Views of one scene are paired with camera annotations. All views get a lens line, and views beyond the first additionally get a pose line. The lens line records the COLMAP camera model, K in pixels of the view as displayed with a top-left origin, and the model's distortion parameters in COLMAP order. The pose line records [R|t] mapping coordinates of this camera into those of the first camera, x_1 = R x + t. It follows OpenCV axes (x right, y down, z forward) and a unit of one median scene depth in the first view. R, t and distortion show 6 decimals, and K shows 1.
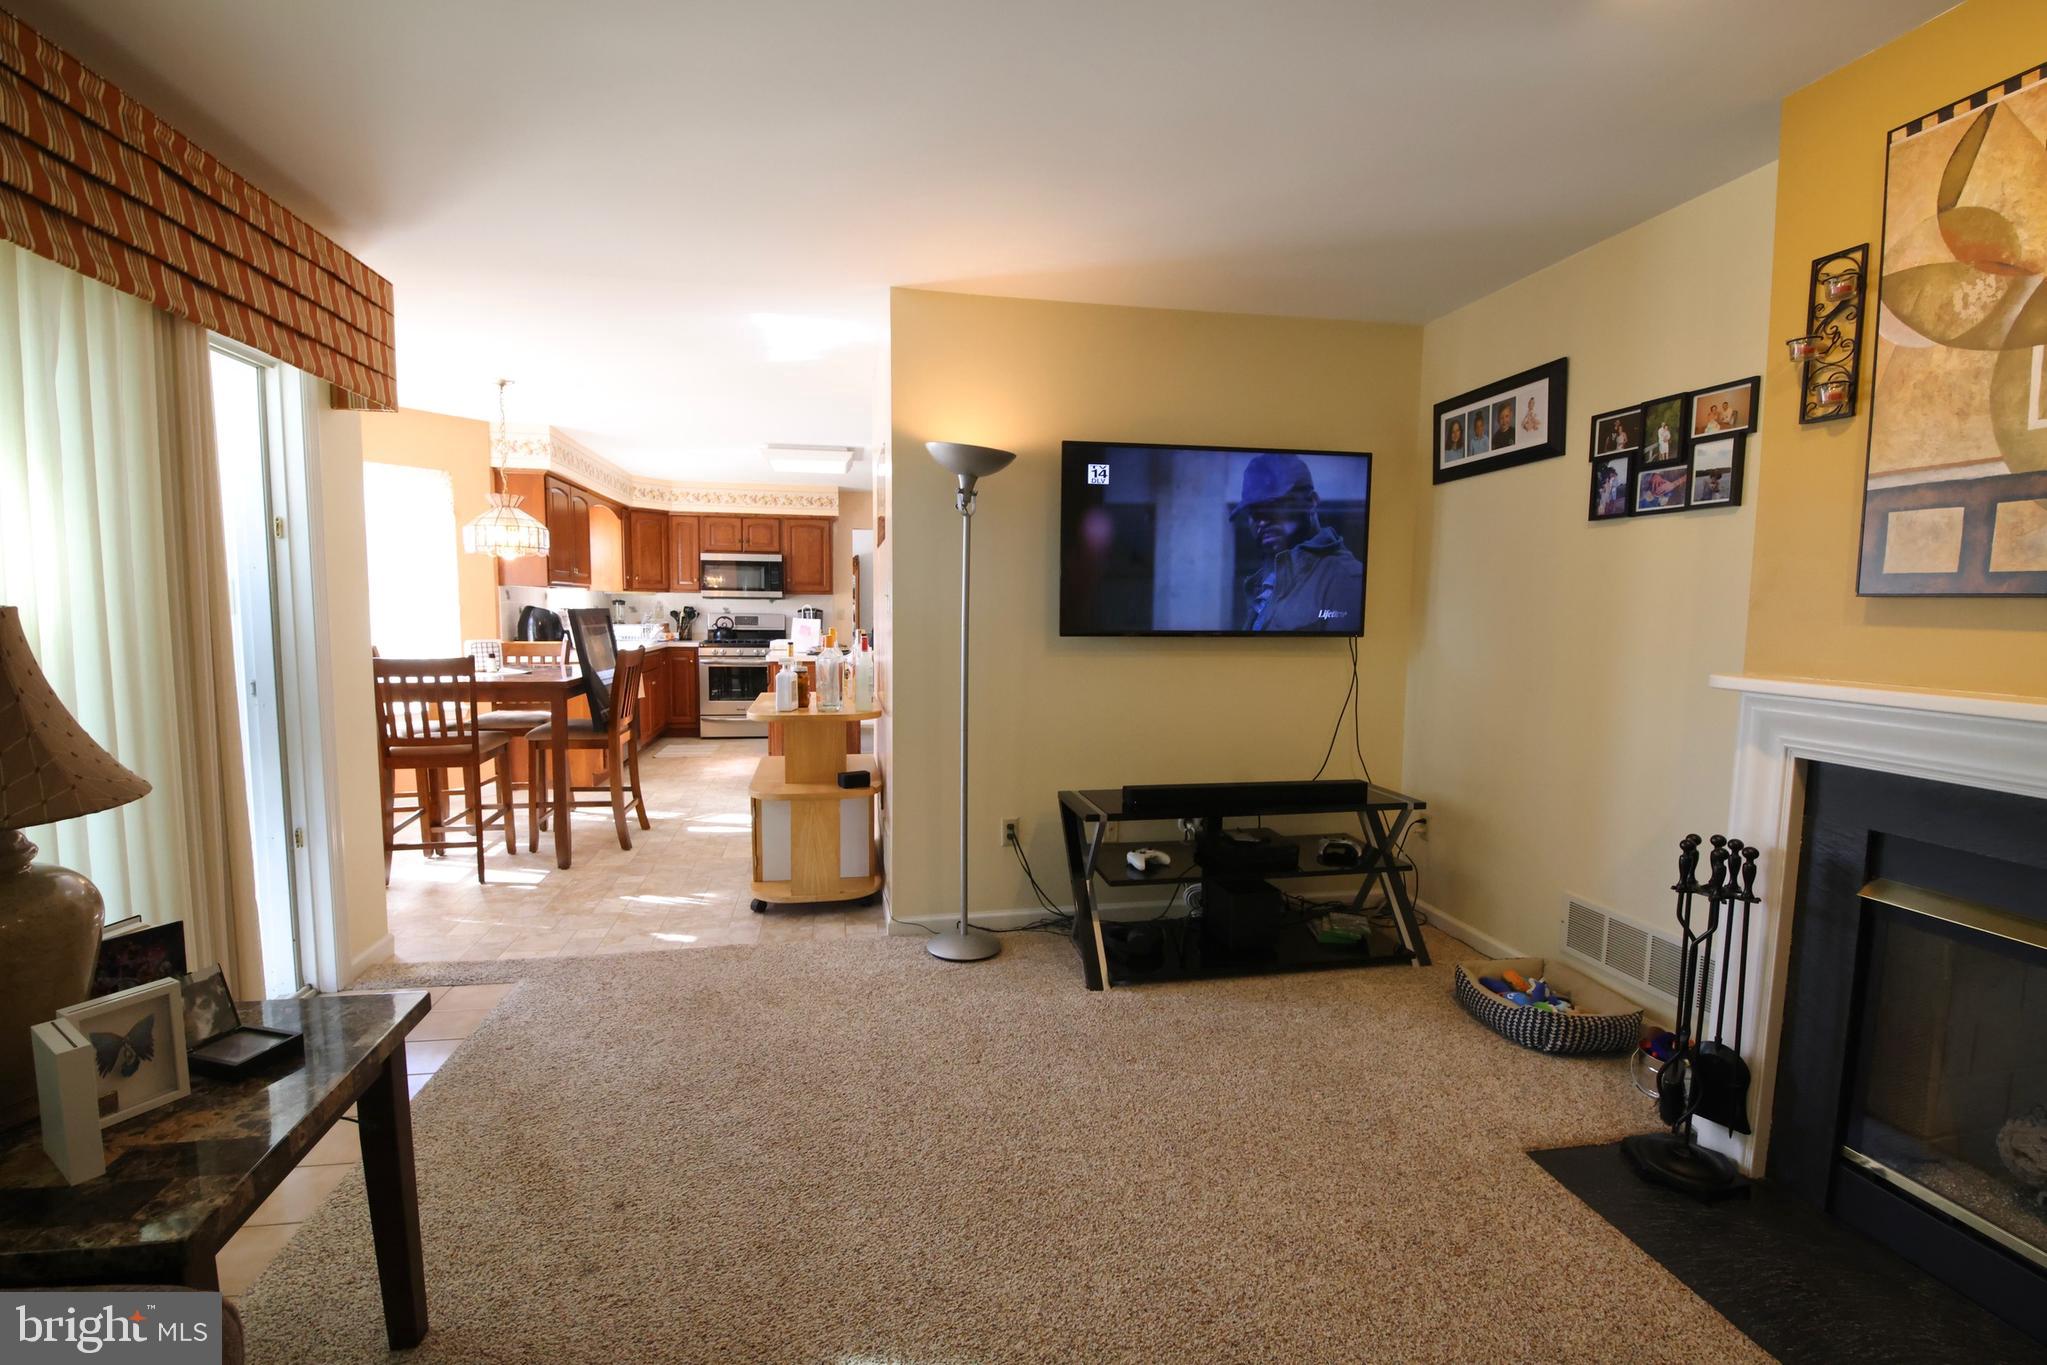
lens RADIAL K [[887.2, 0, 1021.9], [0, 887.2, 680.1], [0, 0, 1]] dist [0.000144, -0.000037]
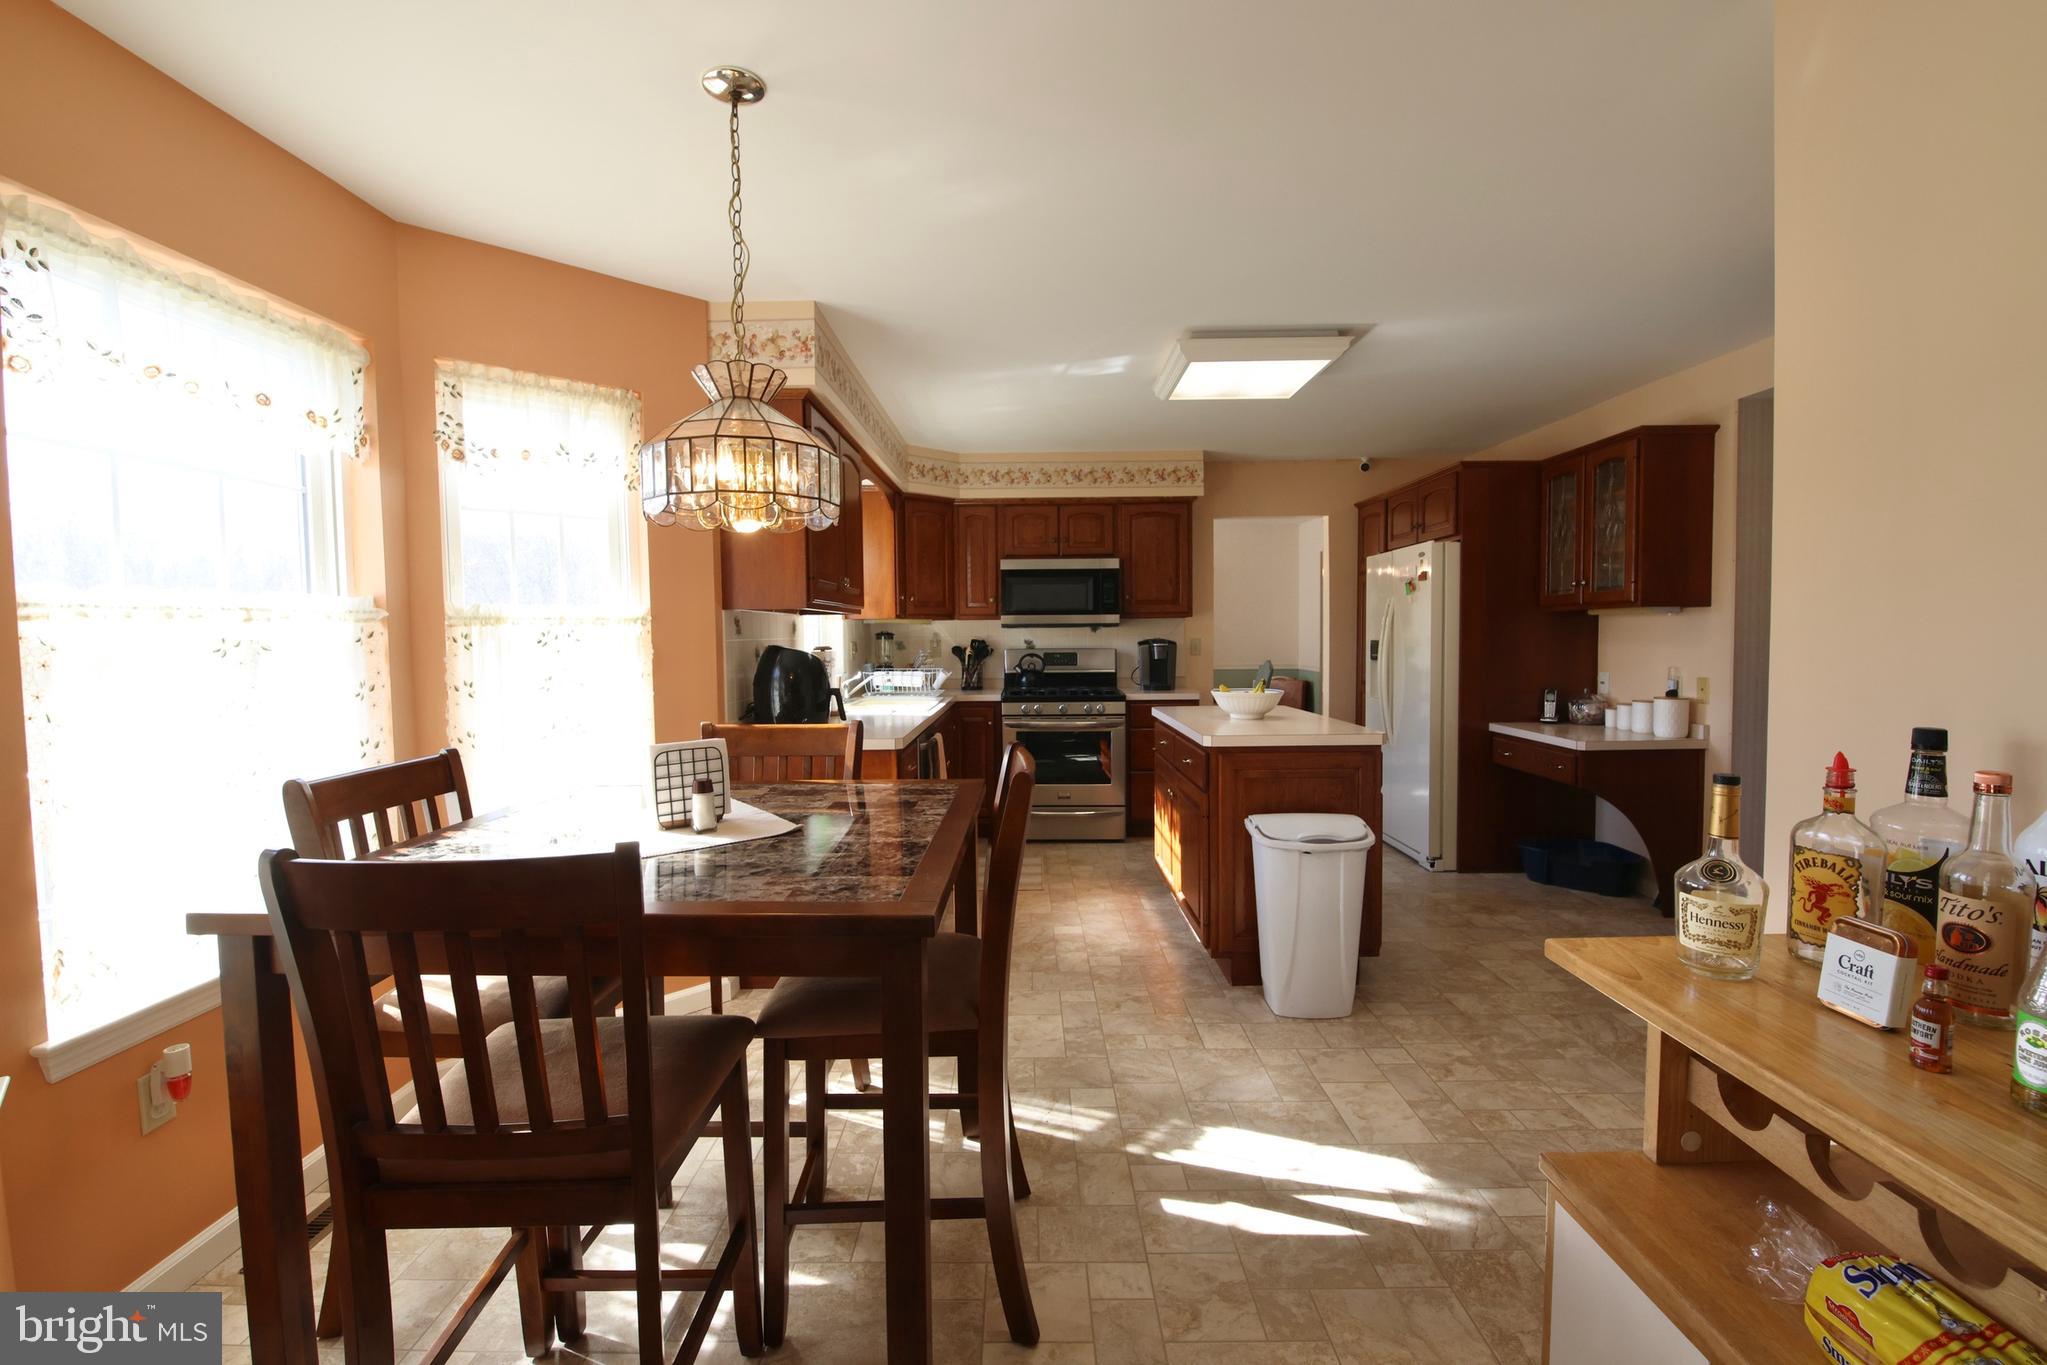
lens RADIAL K [[887.2, 0, 1021.8], [0, 887.2, 682.4], [0, 0, 1]] dist [0.000144, -0.000037]
pose [[0.978217, -0.008878, -0.207395, -0.207168], [0.003177, 0.999608, -0.027806, -0.032308], [0.207561, 0.026542, 0.977862, 0.352204]]
